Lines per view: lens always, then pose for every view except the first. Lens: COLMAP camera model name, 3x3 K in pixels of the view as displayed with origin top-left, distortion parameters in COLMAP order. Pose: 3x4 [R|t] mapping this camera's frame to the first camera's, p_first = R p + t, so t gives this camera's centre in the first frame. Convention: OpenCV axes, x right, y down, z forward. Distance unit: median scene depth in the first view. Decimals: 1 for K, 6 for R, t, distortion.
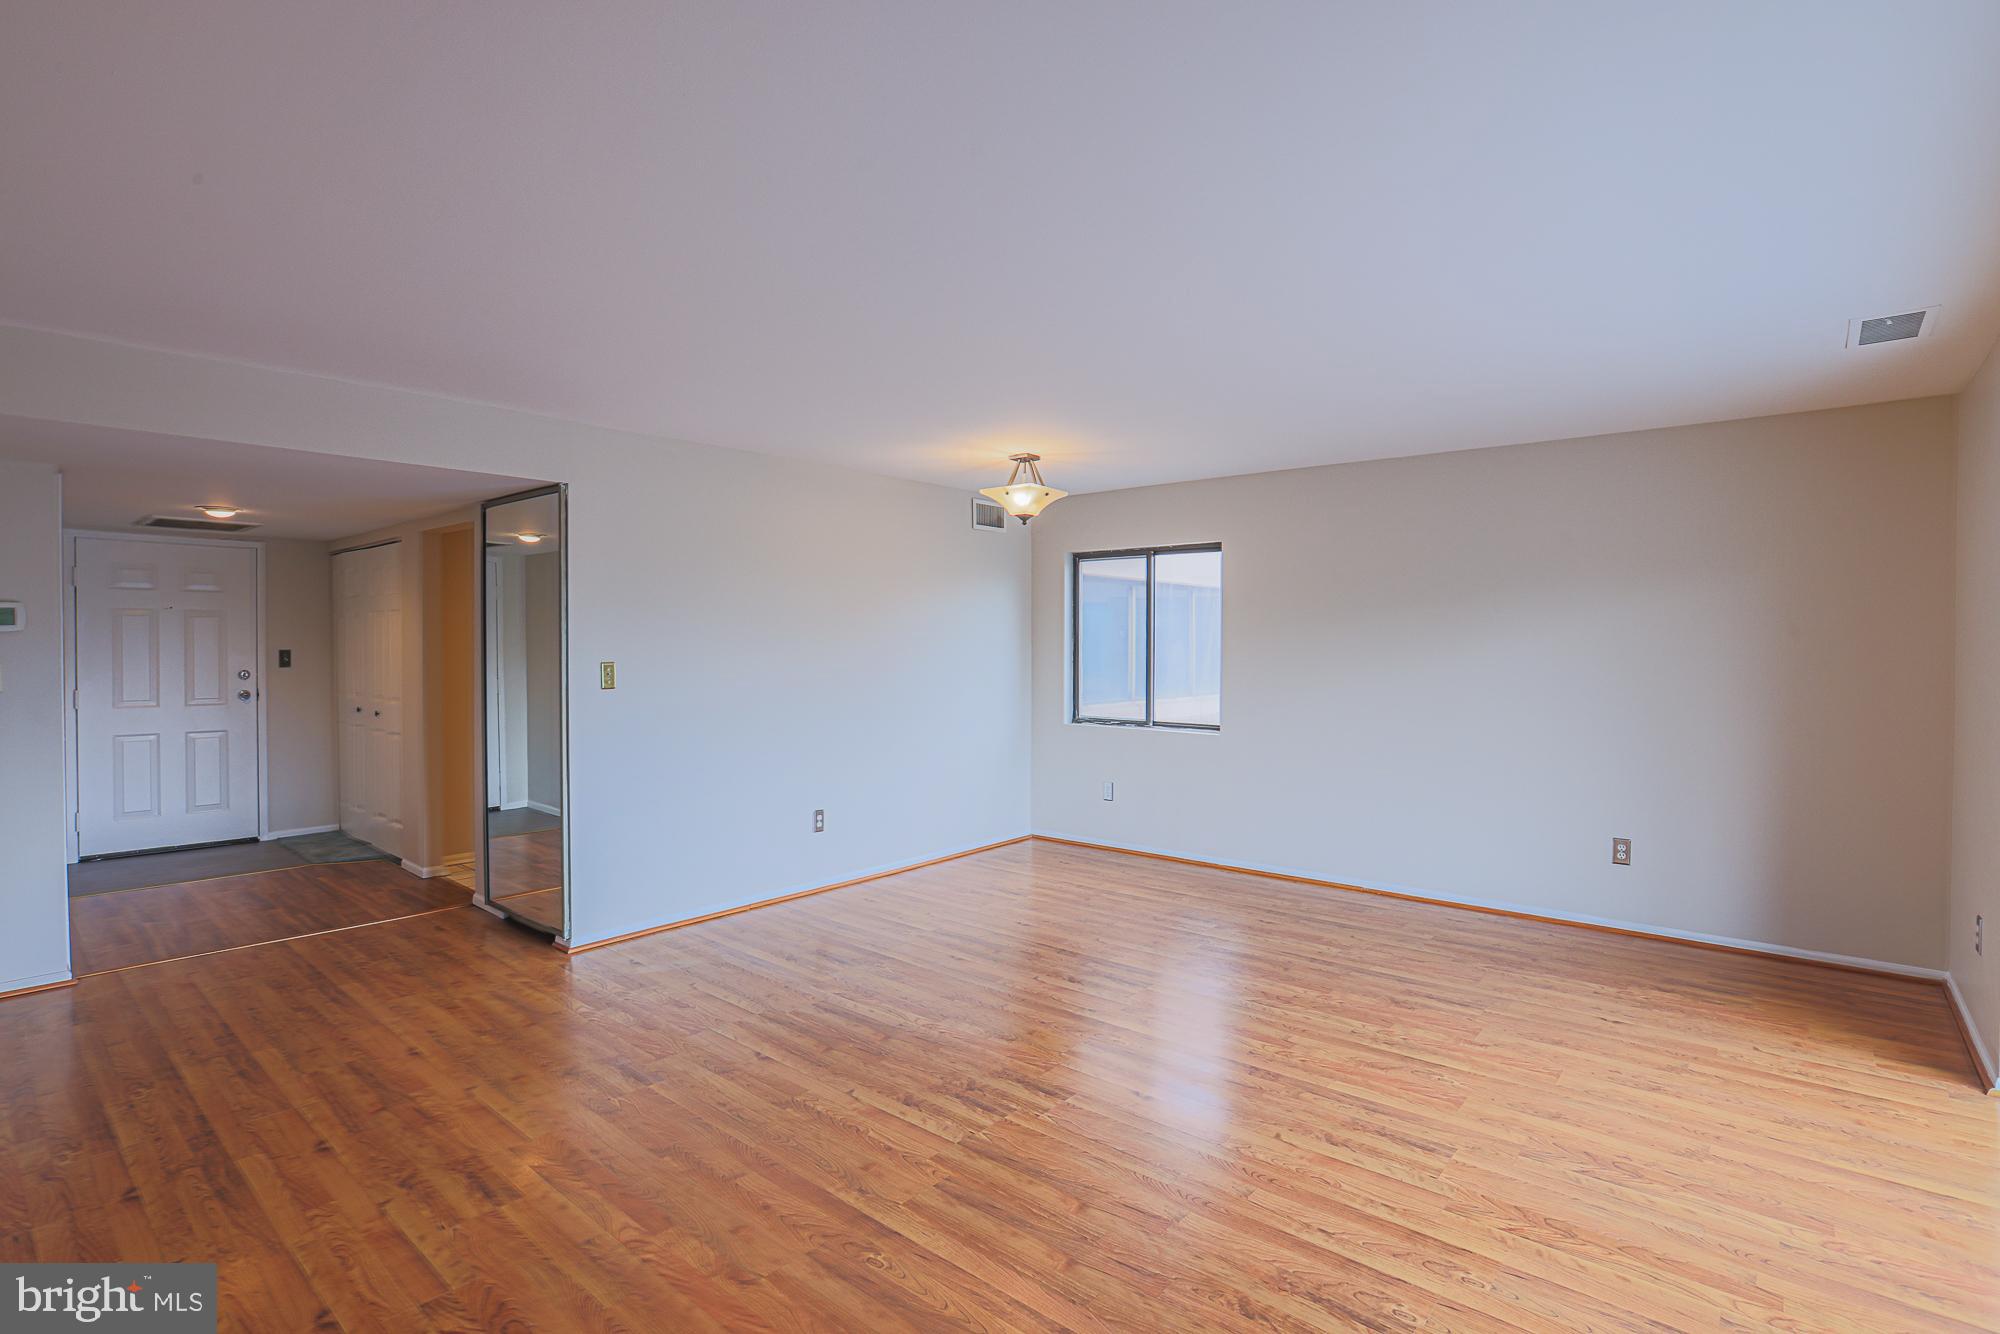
lens RADIAL K [[931.3, 0, 983.2], [0, 931.3, 658.7], [0, 0, 1]] dist [-0.045766, 0.015624]
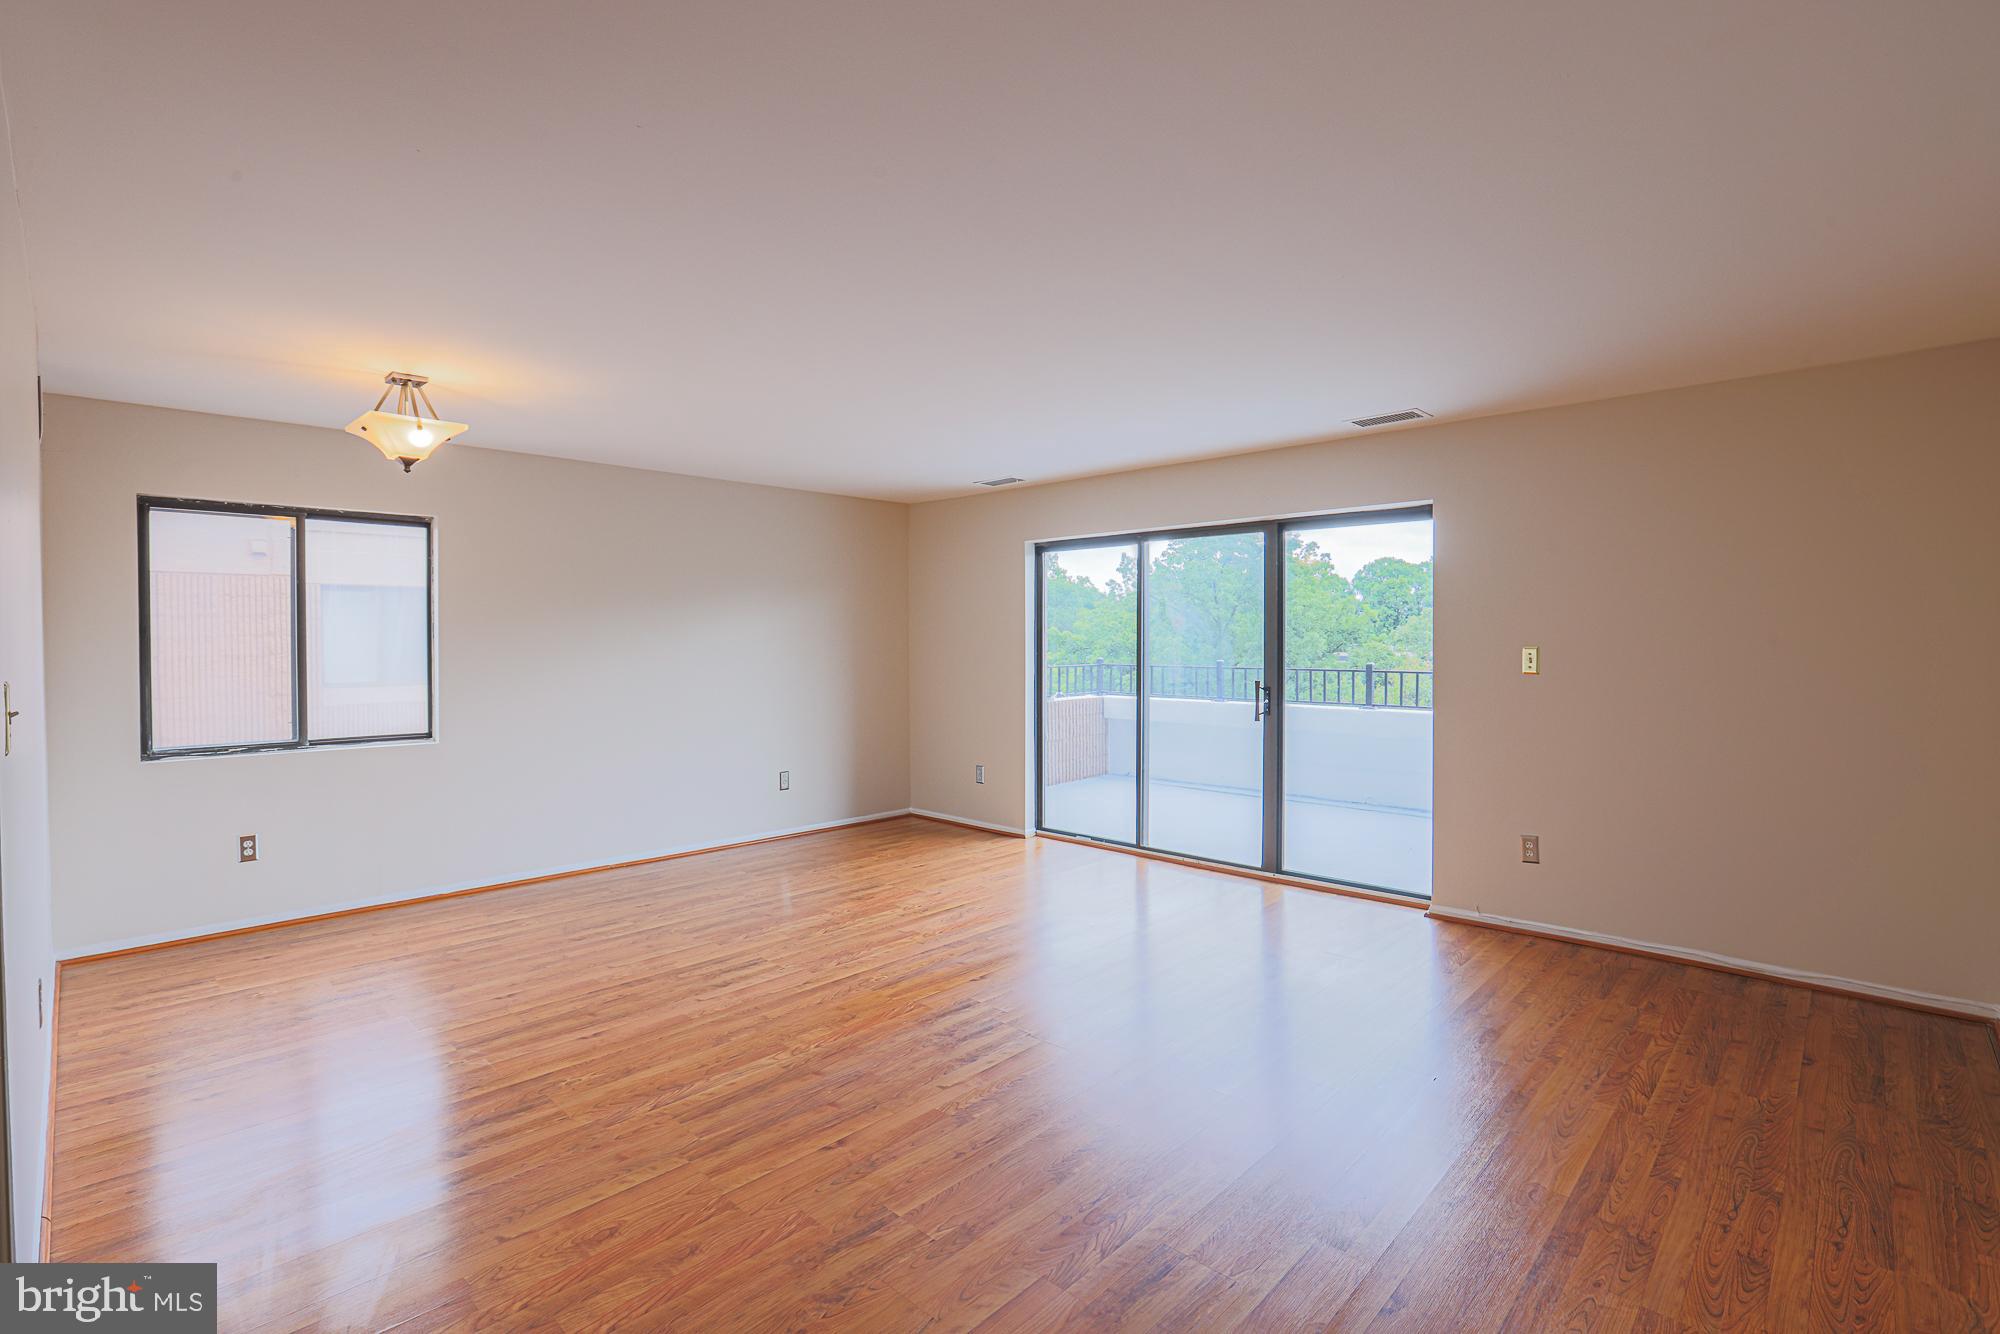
lens RADIAL K [[931.3, 0, 987.8], [0, 931.3, 652.5], [0, 0, 1]] dist [-0.045766, 0.015624]
pose [[0.061584, -0.013002, 0.998017, -1.010890], [0.016082, 0.999798, 0.012032, -0.006495], [-0.997972, 0.015309, 0.061780, 0.796331]]
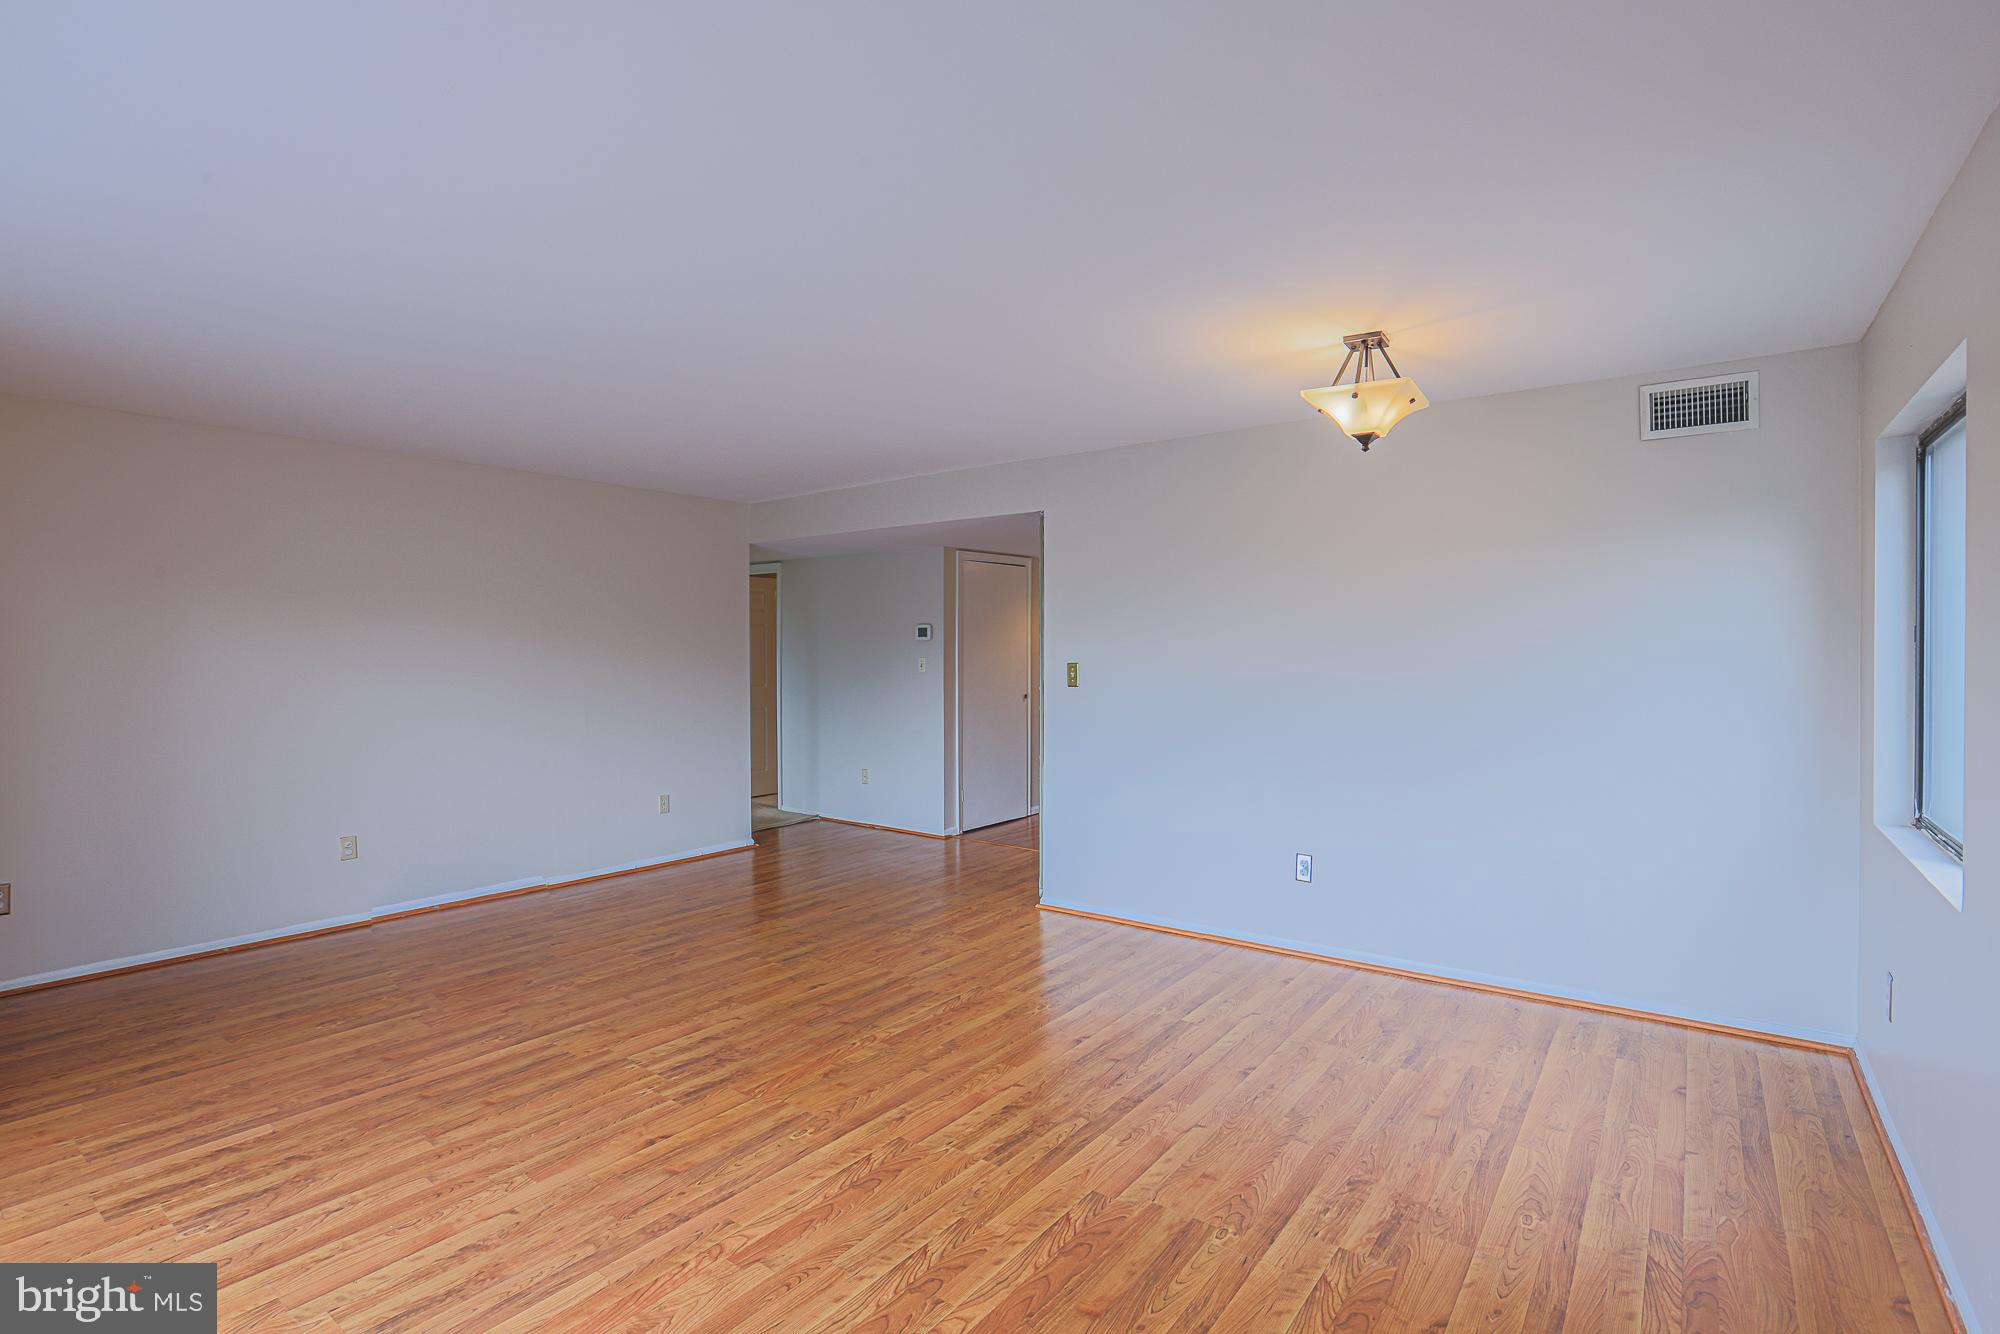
lens RADIAL K [[931.3, 0, 1013.7], [0, 931.3, 671.2], [0, 0, 1]] dist [-0.045766, 0.015624]
pose [[0.090498, 0.023204, -0.995626, 0.984872], [-0.012426, 0.999677, 0.022169, -0.018454], [0.995819, 0.010365, 0.090758, 1.124387]]
